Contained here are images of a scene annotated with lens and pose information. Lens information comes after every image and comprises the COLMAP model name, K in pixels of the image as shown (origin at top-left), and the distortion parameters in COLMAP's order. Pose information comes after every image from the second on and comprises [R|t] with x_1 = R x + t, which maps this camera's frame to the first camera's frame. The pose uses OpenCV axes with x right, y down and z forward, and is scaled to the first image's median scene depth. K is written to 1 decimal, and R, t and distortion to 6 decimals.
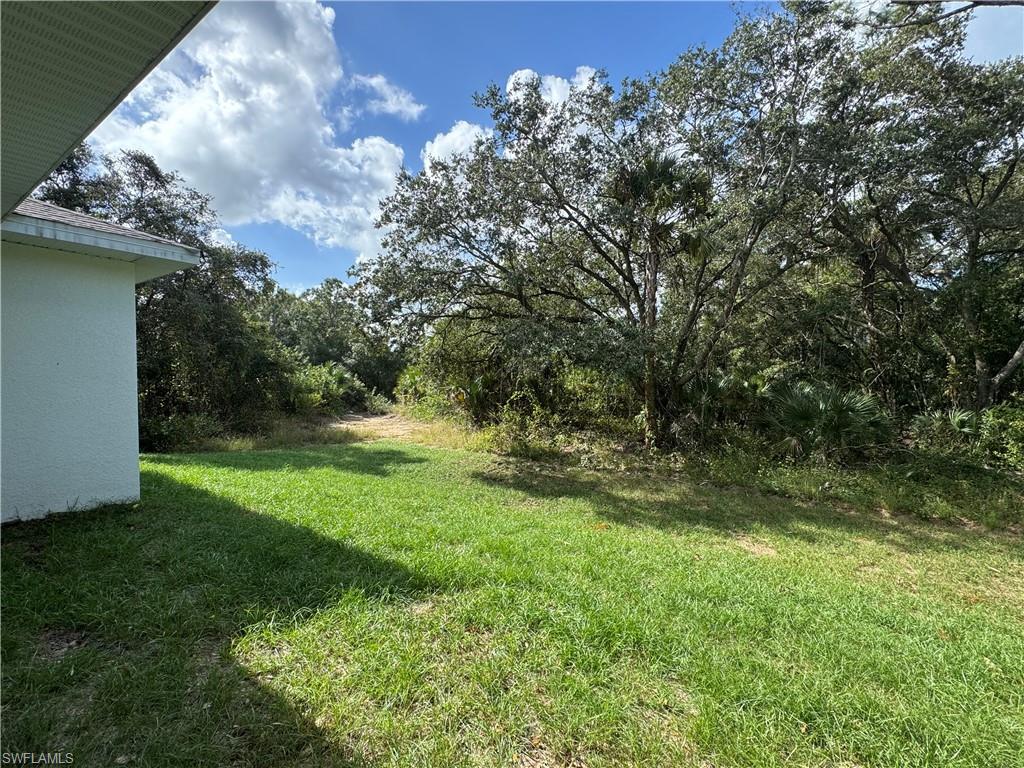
lens RADIAL K [[455.6, 0, 517.0], [0, 455.6, 380.3], [0, 0, 1]] dist [-0.002454, 0.000736]
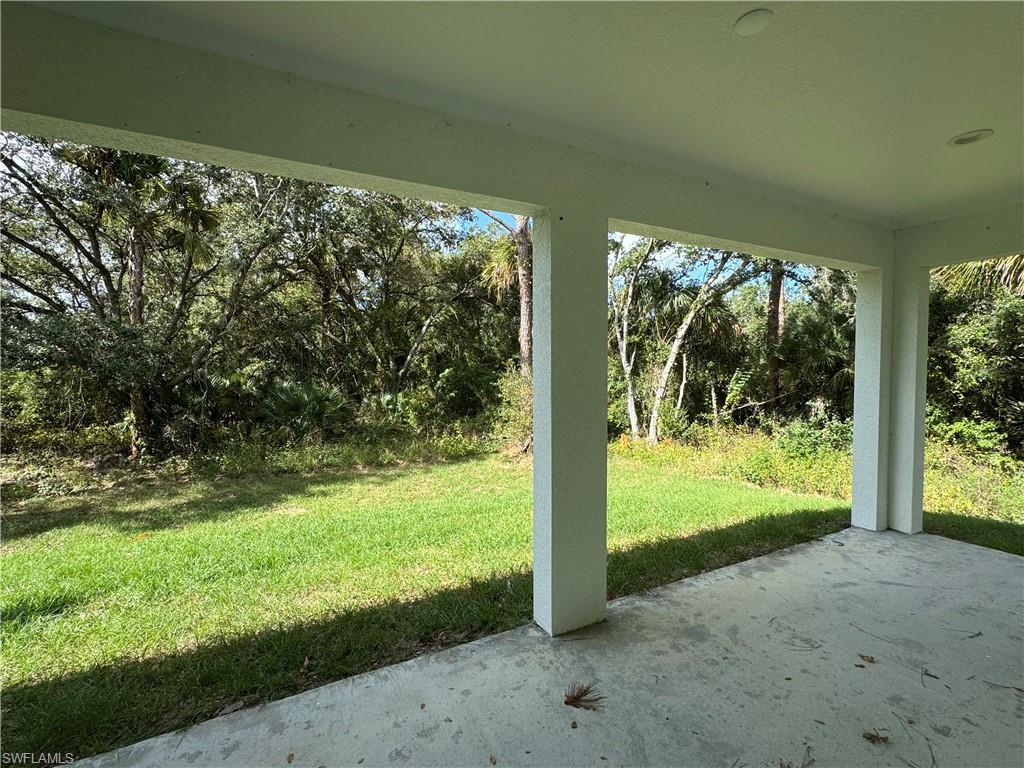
lens RADIAL K [[455.6, 0, 518.9], [0, 455.6, 387.5], [0, 0, 1]] dist [-0.002454, 0.000736]
pose [[0.457341, -0.047708, 0.888011, -0.168921], [0.024743, 0.998856, 0.040920, -0.008427], [-0.888947, 0.003258, 0.457998, -0.088564]]
